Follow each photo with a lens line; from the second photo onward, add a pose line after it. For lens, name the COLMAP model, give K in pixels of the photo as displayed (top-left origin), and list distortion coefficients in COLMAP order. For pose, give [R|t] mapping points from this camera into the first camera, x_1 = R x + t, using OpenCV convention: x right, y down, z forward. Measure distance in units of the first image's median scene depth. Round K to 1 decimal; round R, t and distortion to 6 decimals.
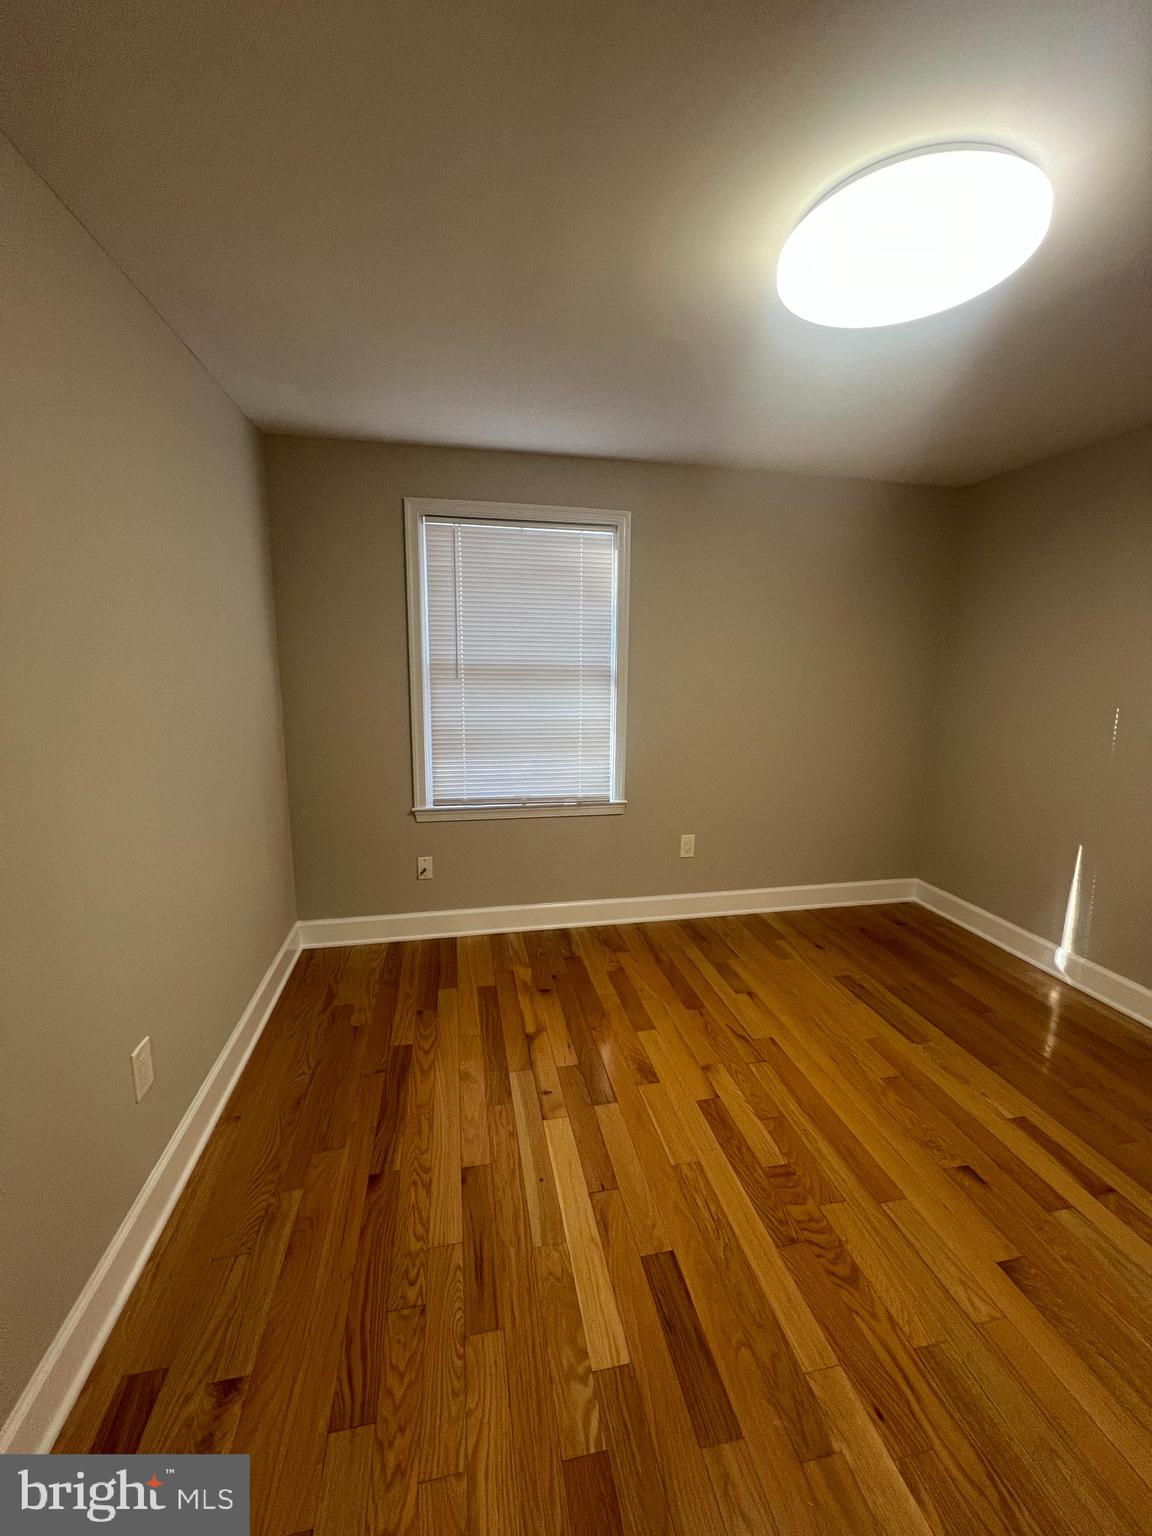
lens RADIAL K [[615.1, 0, 581.8], [0, 615.1, 765.8], [0, 0, 1]] dist [-0.005215, 0.001380]
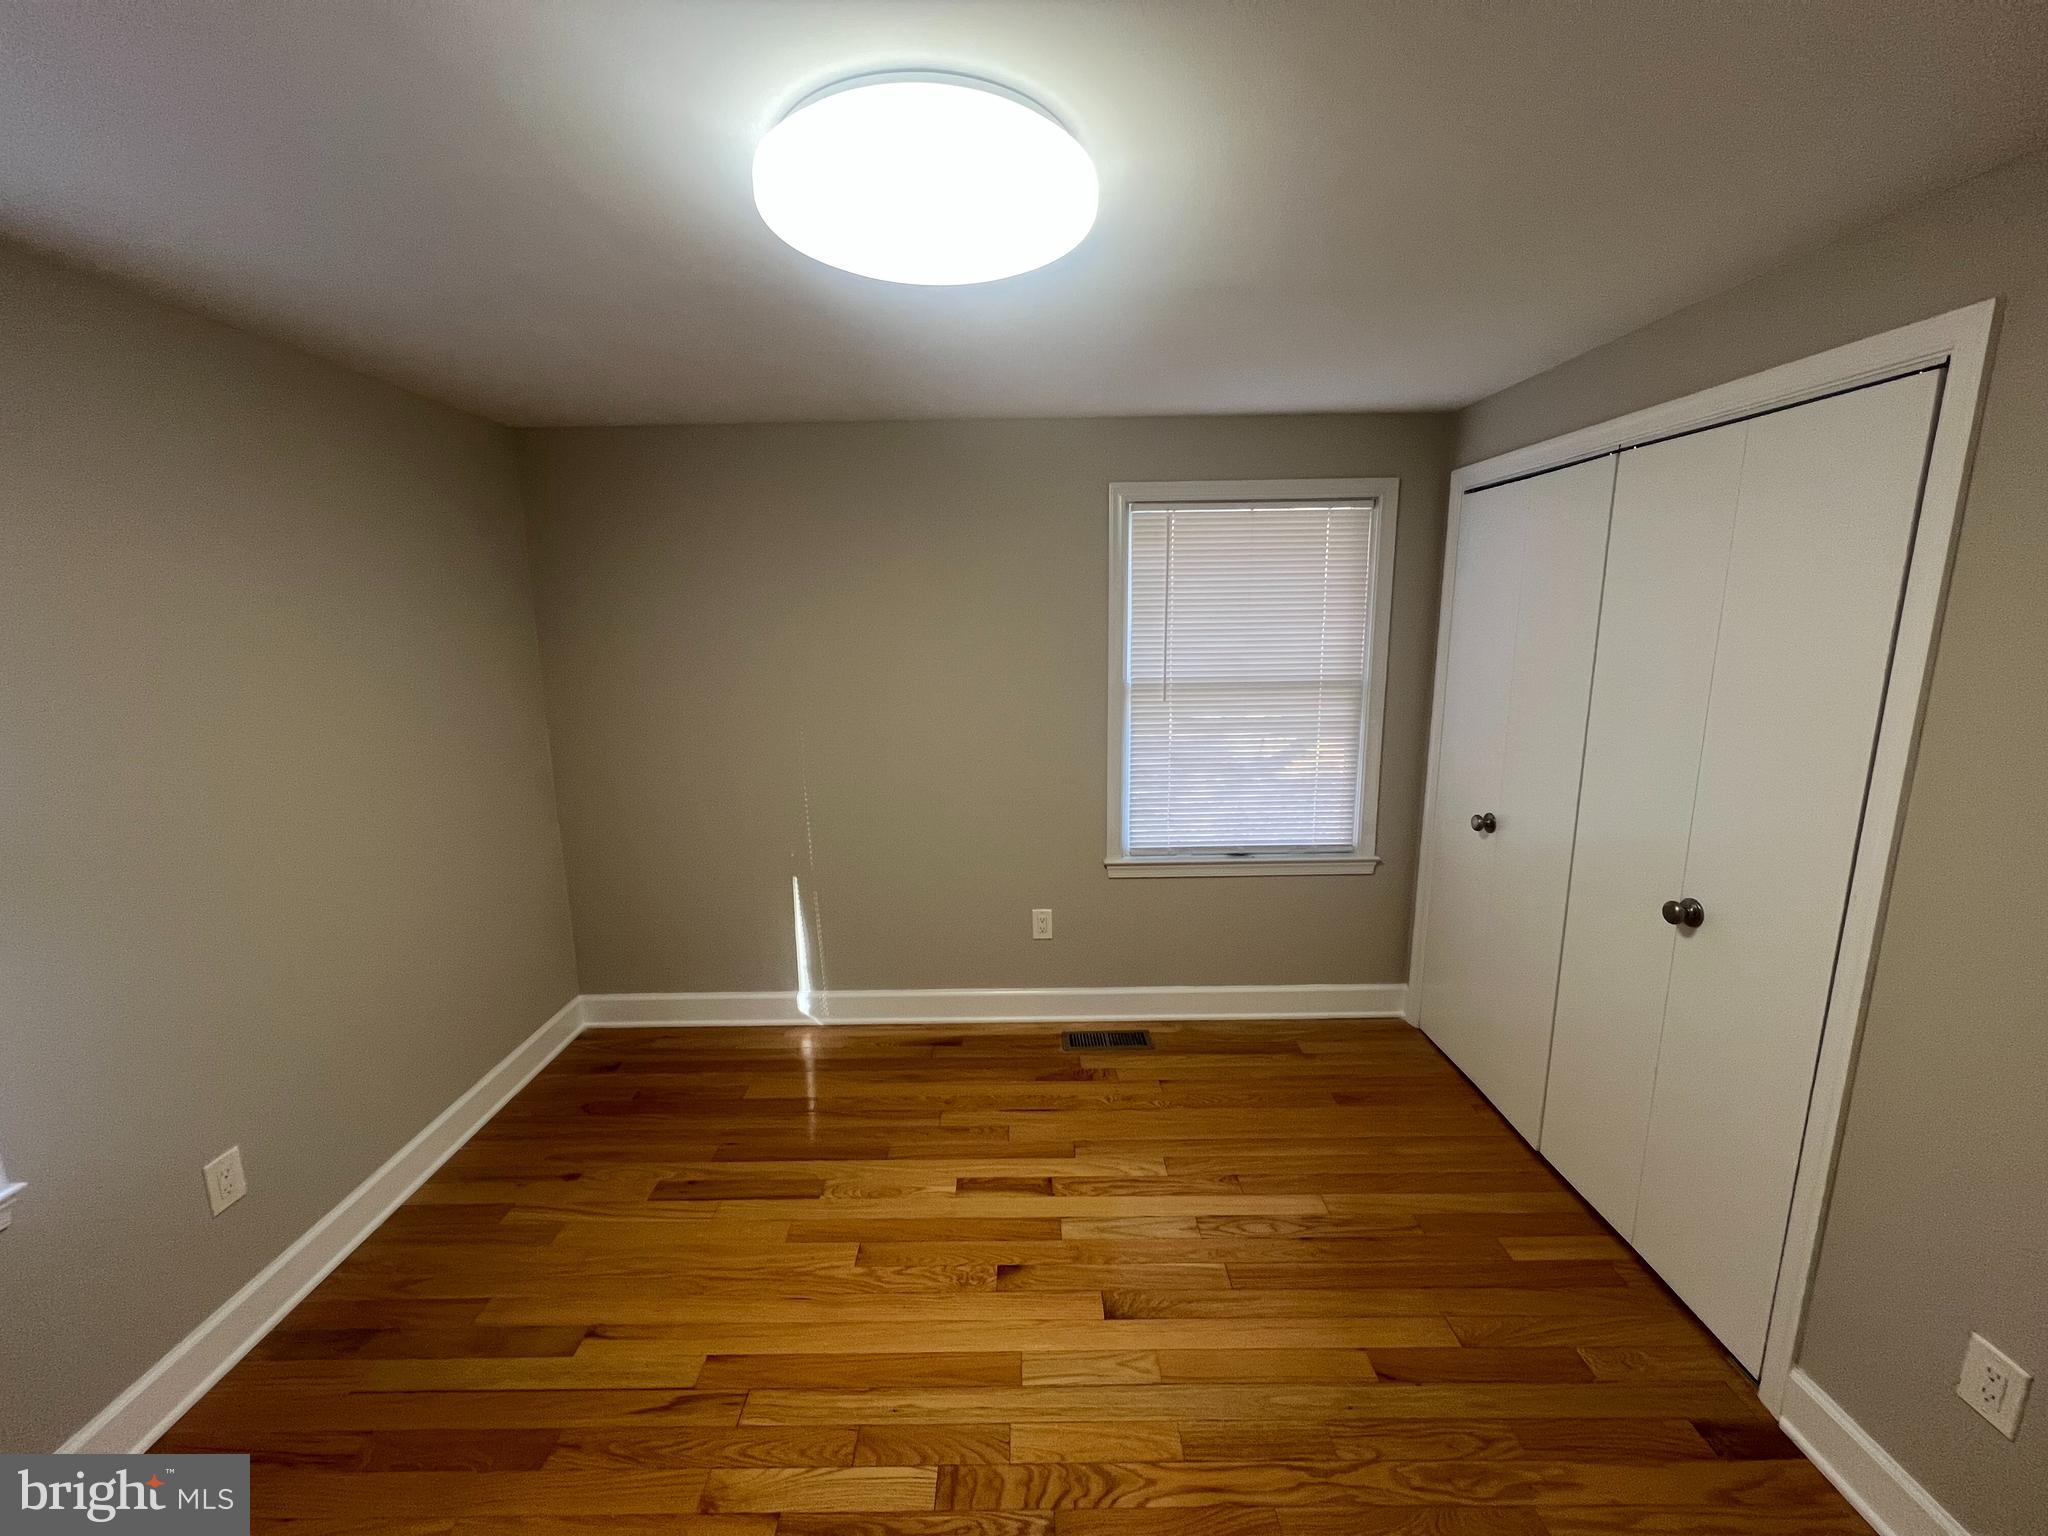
lens RADIAL K [[820.2, 0, 1026.1], [0, 820.2, 774.2], [0, 0, 1]] dist [-0.005215, 0.001380]
pose [[0.202055, -0.208097, 0.957011, -0.245321], [0.188743, 0.967122, 0.170446, -0.163848], [-0.961015, 0.146190, 0.234688, 0.396096]]
